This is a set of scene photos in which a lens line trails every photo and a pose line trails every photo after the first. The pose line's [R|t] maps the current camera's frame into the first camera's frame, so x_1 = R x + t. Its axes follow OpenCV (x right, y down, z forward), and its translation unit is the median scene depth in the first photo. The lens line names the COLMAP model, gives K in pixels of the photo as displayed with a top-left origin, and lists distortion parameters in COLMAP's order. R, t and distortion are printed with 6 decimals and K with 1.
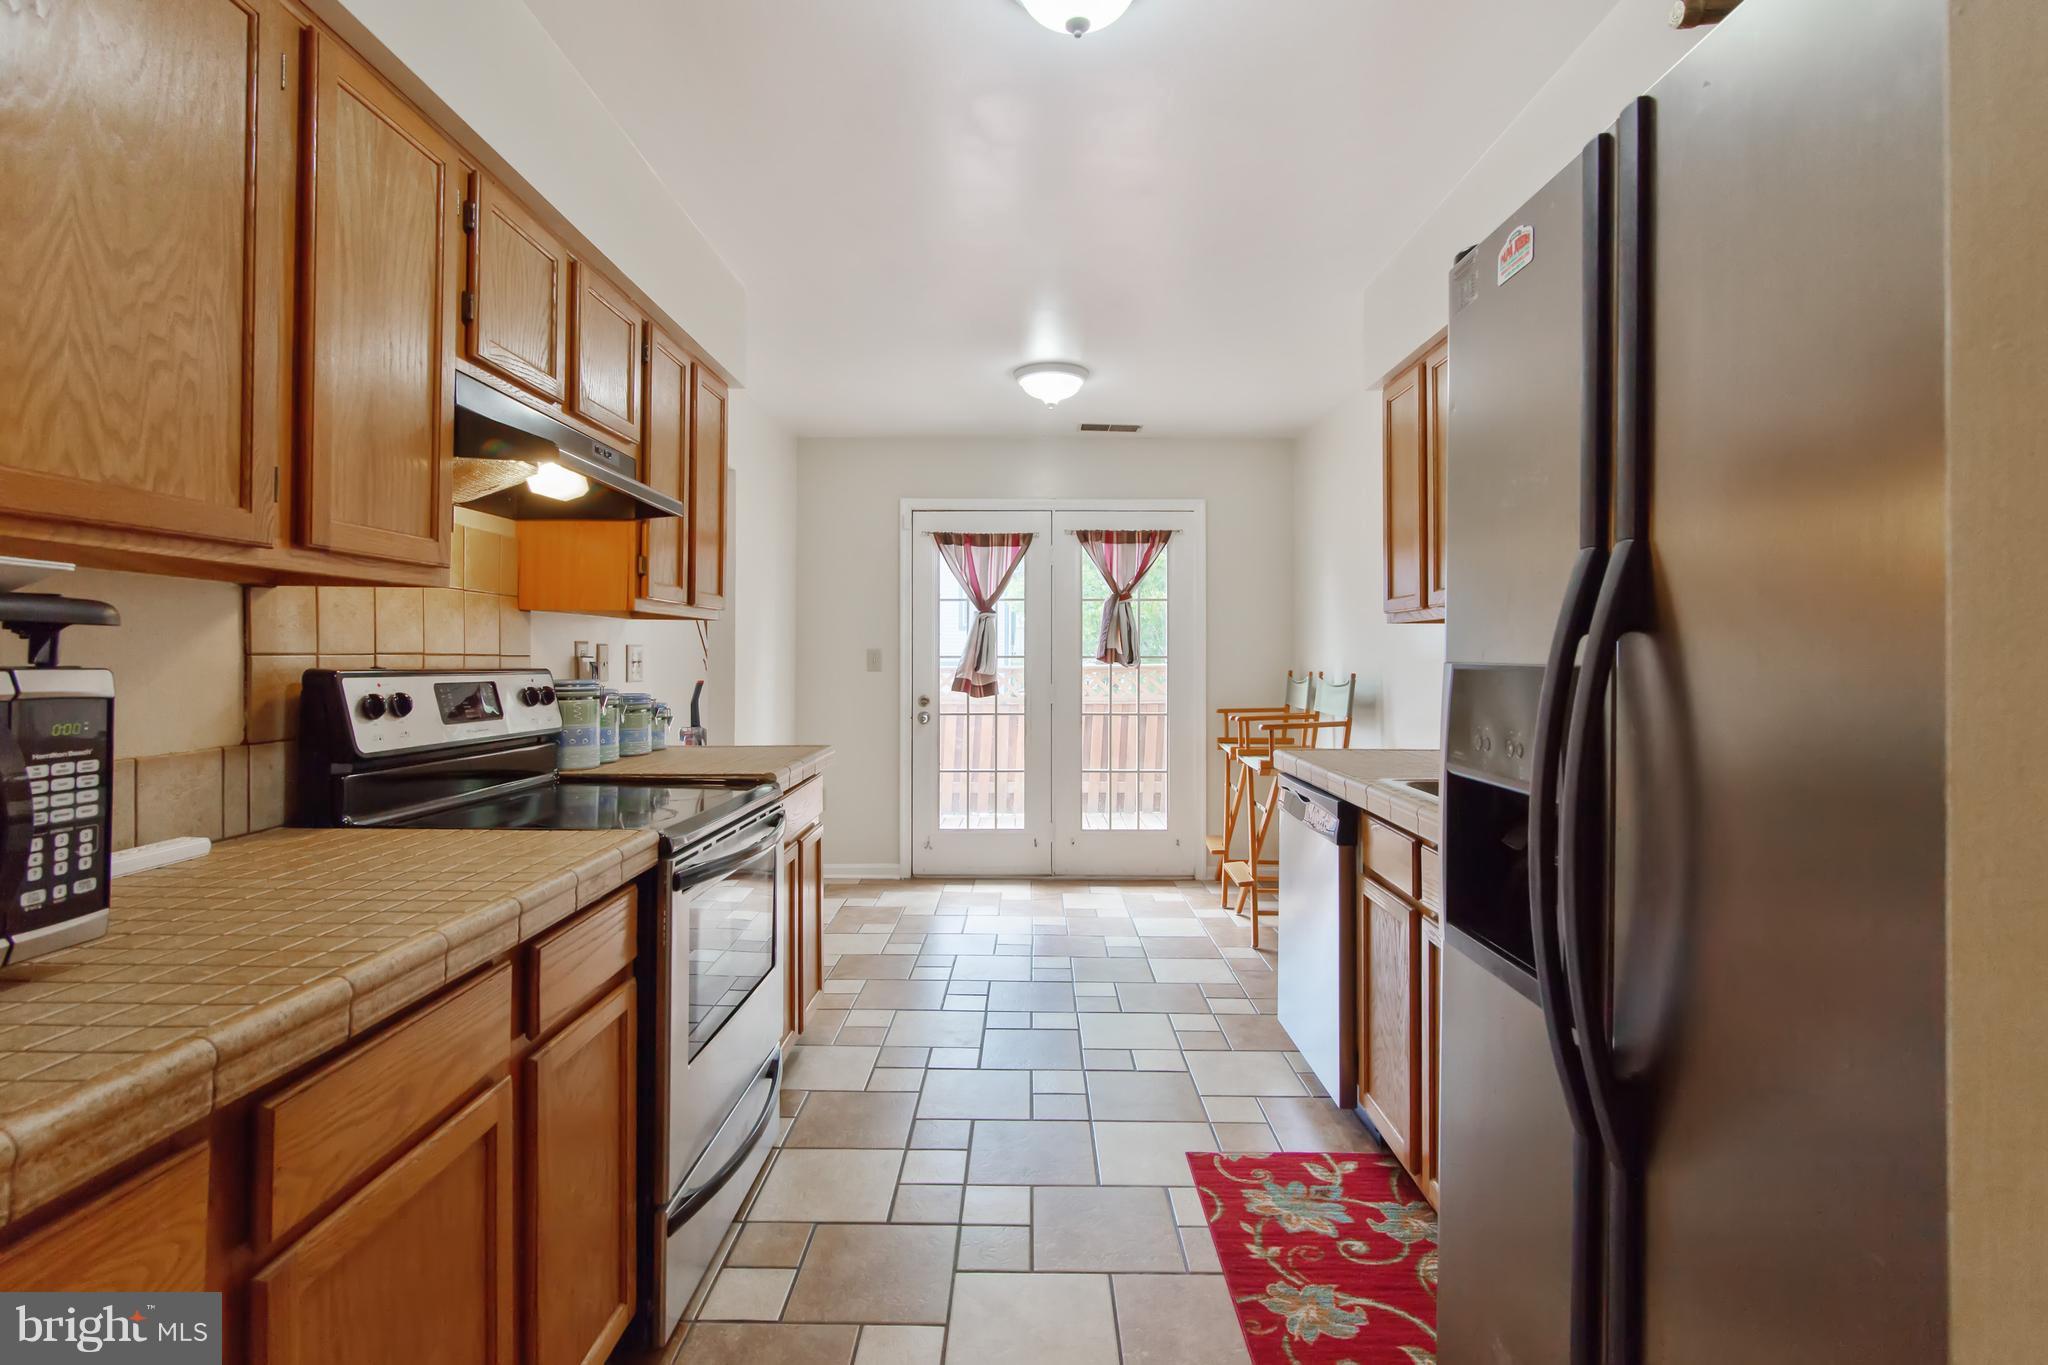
lens RADIAL K [[978.4, 0, 1011.9], [0, 978.4, 646.7], [0, 0, 1]] dist [-0.000371, 0.000356]
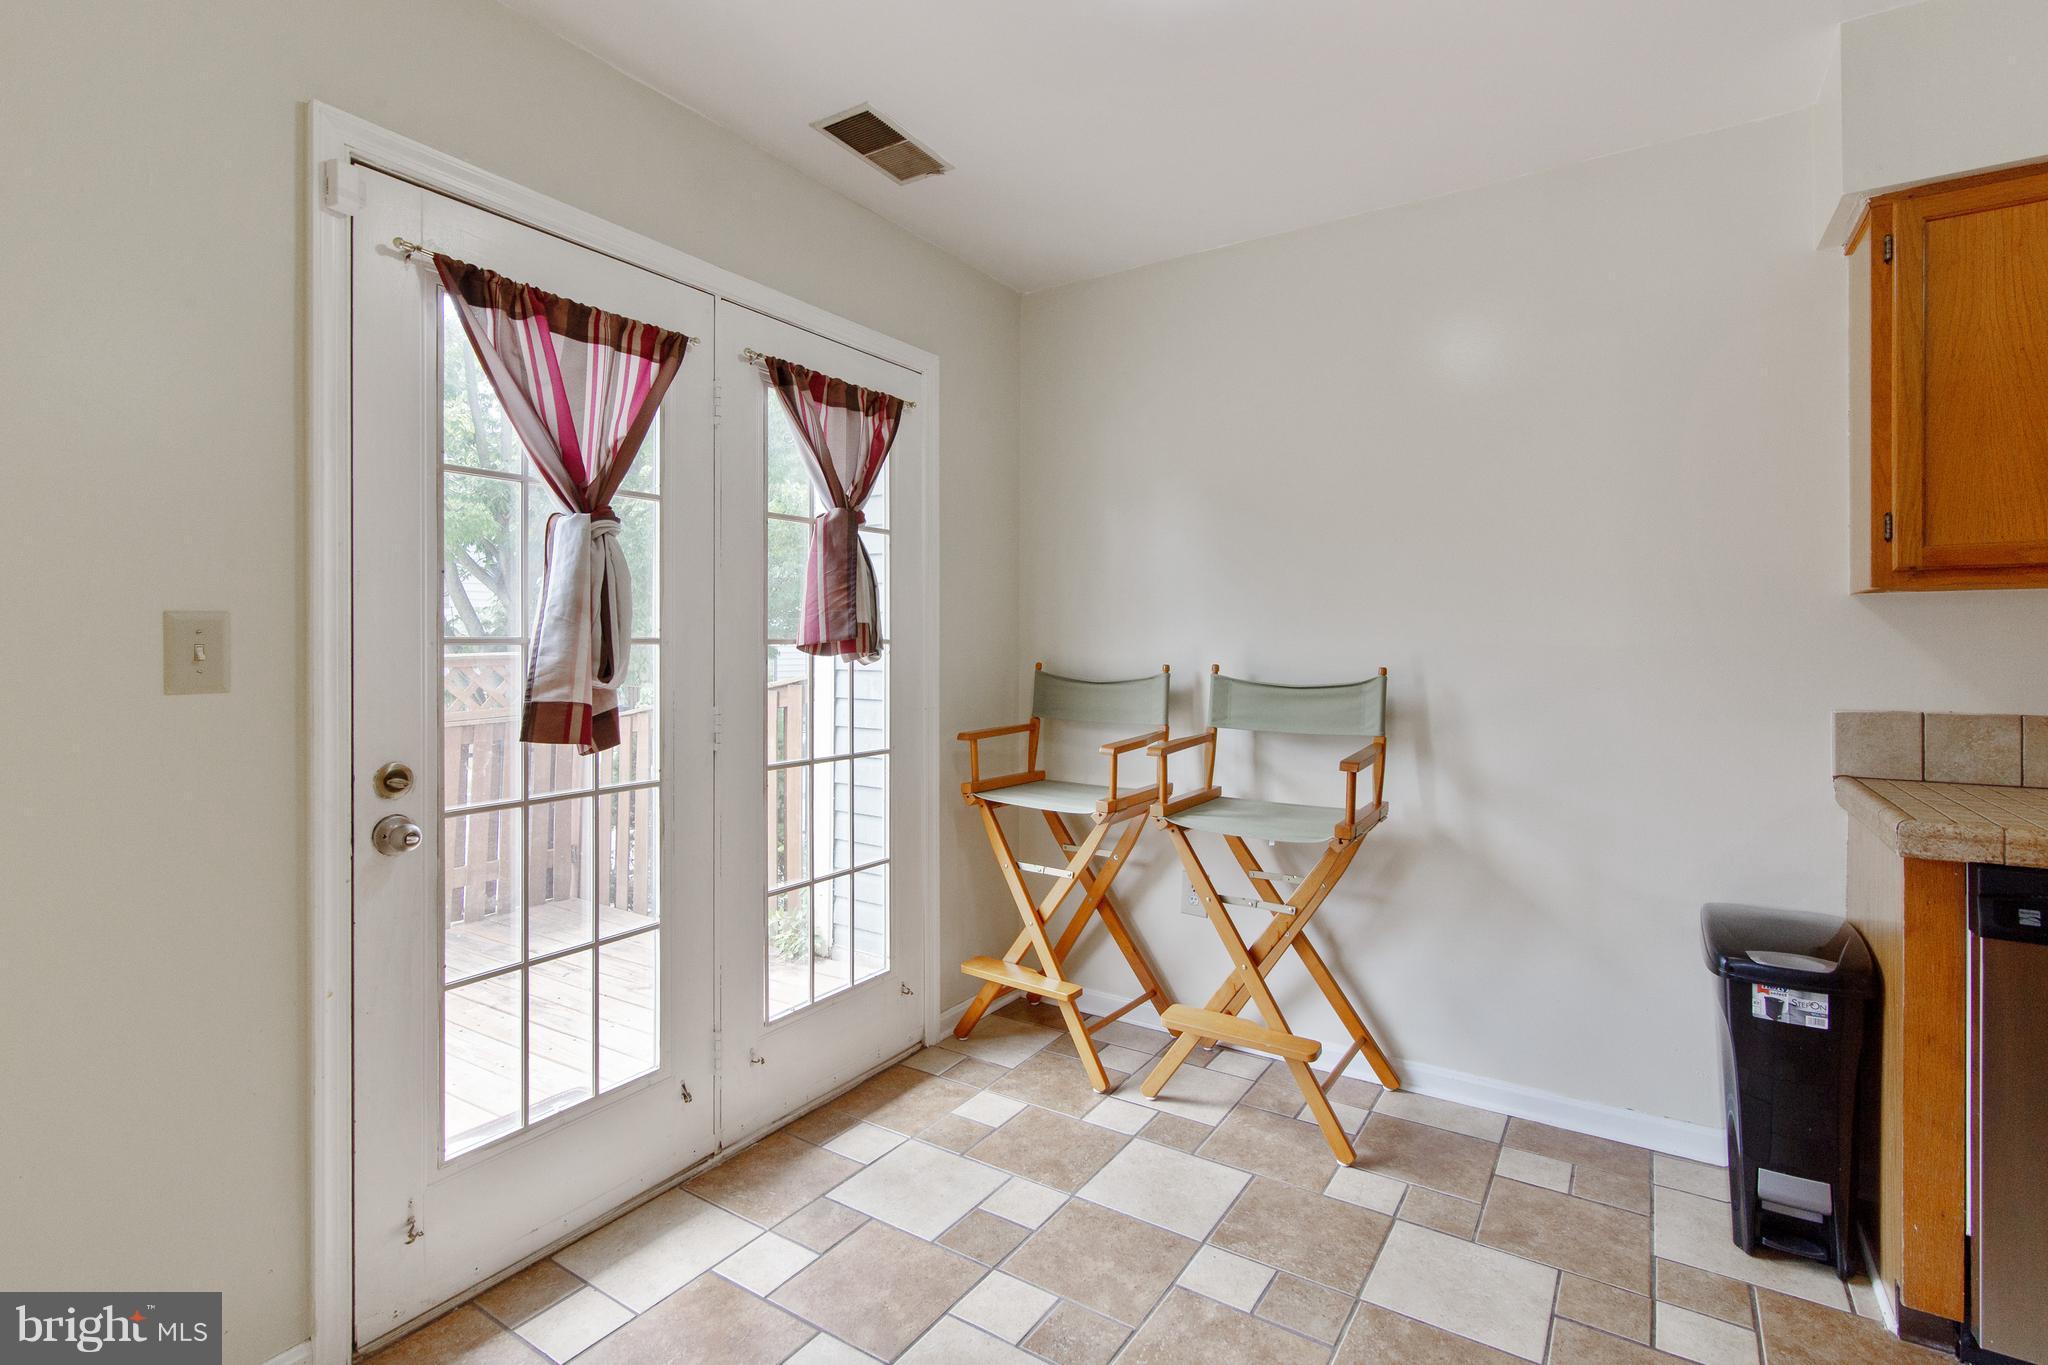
lens RADIAL K [[978.4, 0, 1011.9], [0, 978.4, 646.7], [0, 0, 1]] dist [-0.000371, 0.000356]
pose [[0.530563, -0.003616, 0.847638, -0.261493], [-0.014561, 0.999804, 0.013379, 0.005638], [-0.847520, -0.019440, 0.530407, 0.692361]]
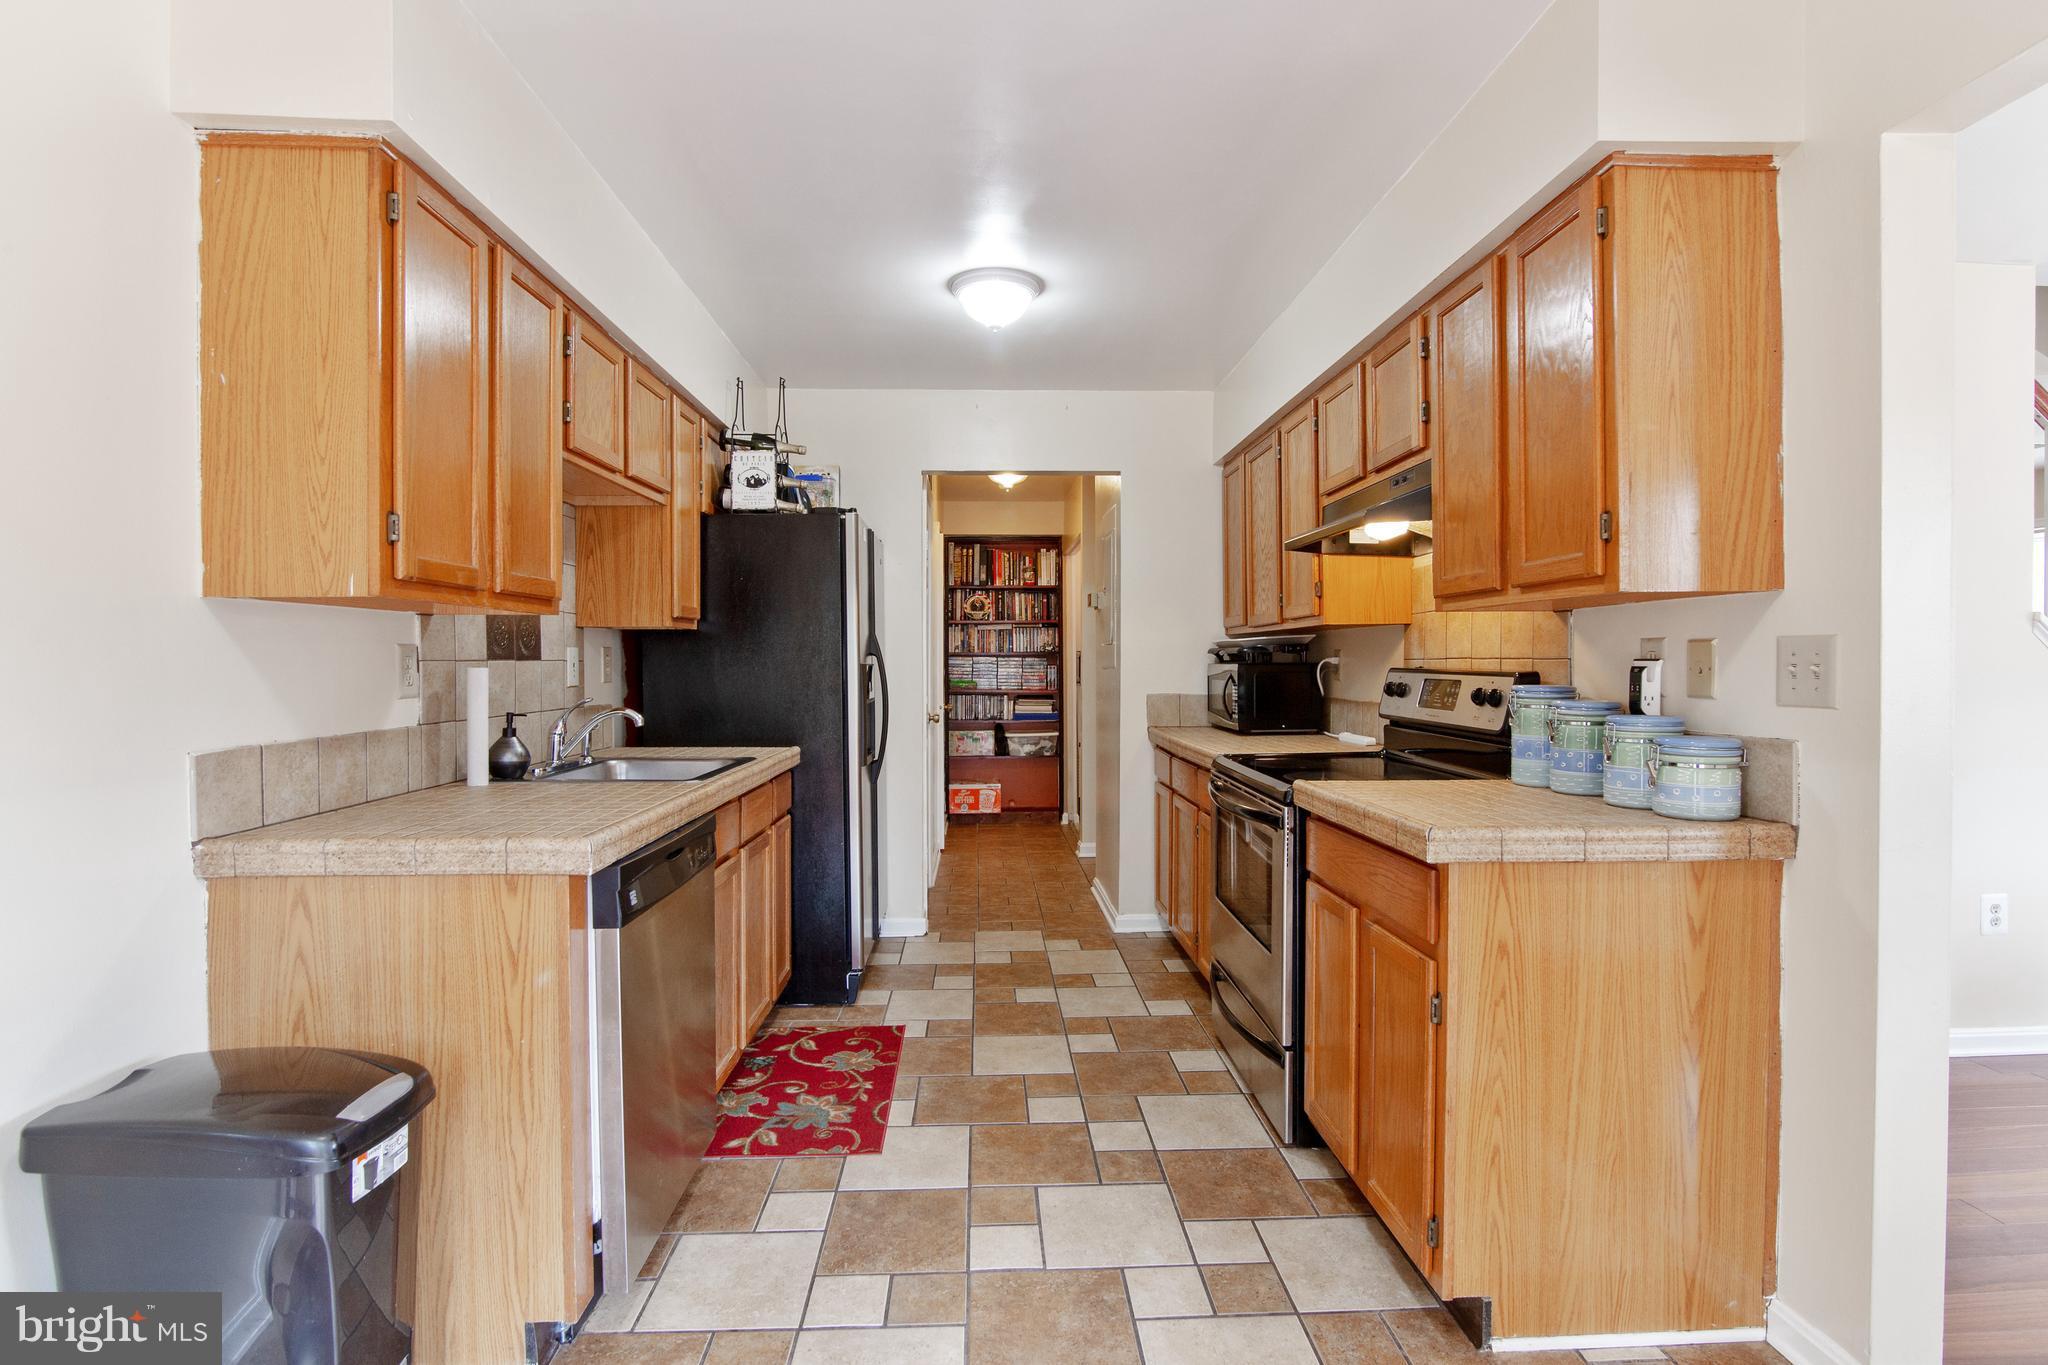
lens RADIAL K [[951.9, 0, 1018.2], [0, 951.9, 667.7], [0, 0, 1]] dist [-0.018883, -0.000055]
pose [[-0.998237, 0.006320, -0.059018, 0.042377], [0.006916, 0.999927, -0.009901, 0.011207], [0.058951, -0.010292, -0.998208, 0.933358]]
